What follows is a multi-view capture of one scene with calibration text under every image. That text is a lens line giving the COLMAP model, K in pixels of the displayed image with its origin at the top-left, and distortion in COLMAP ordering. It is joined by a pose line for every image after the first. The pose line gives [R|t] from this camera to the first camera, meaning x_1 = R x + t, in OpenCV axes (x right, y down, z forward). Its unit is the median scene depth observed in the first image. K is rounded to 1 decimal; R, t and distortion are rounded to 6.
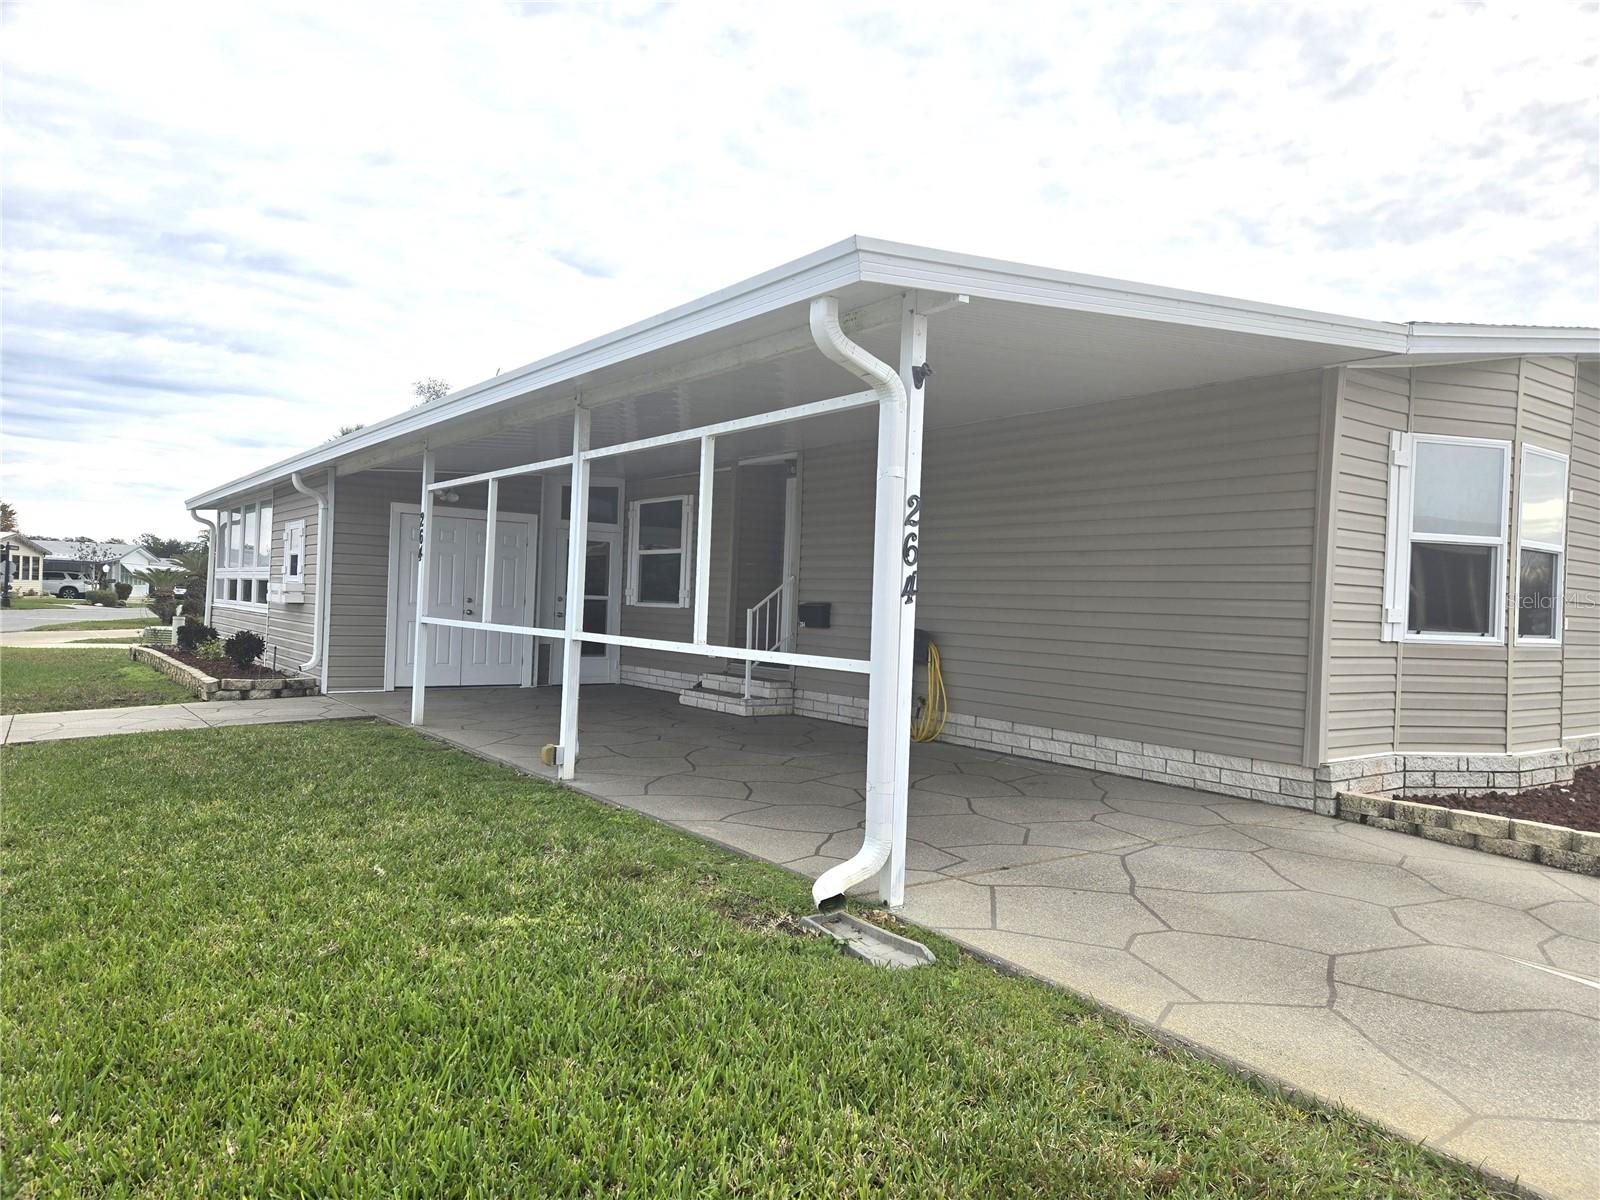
lens RADIAL K [[1063.2, 0, 816.3], [0, 1063.2, 601.7], [0, 0, 1]] dist [0.061404, -0.003662]
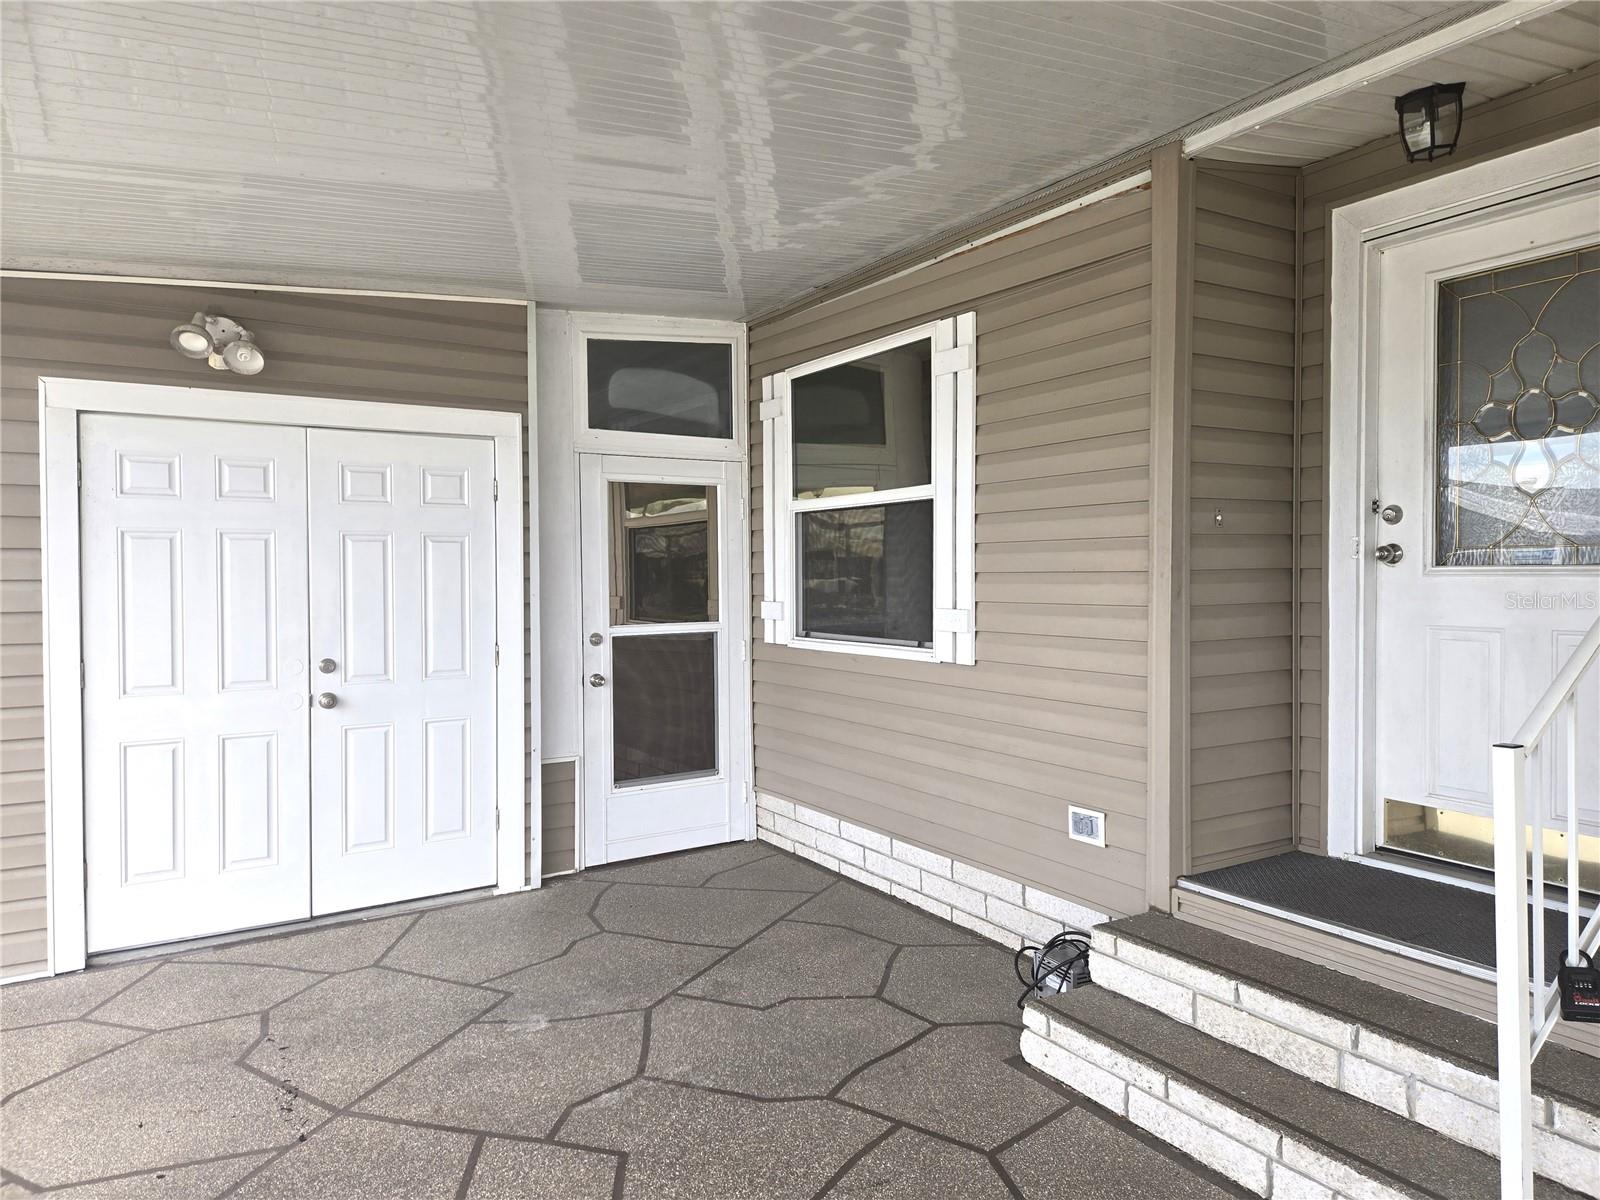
lens RADIAL K [[1063.2, 0, 799.2], [0, 1063.2, 592.3], [0, 0, 1]] dist [0.061404, -0.003662]
pose [[0.994517, -0.041529, -0.095972, -0.128951], [0.043530, 0.998874, 0.018854, -0.022538], [0.095081, -0.022928, 0.995205, 0.619569]]
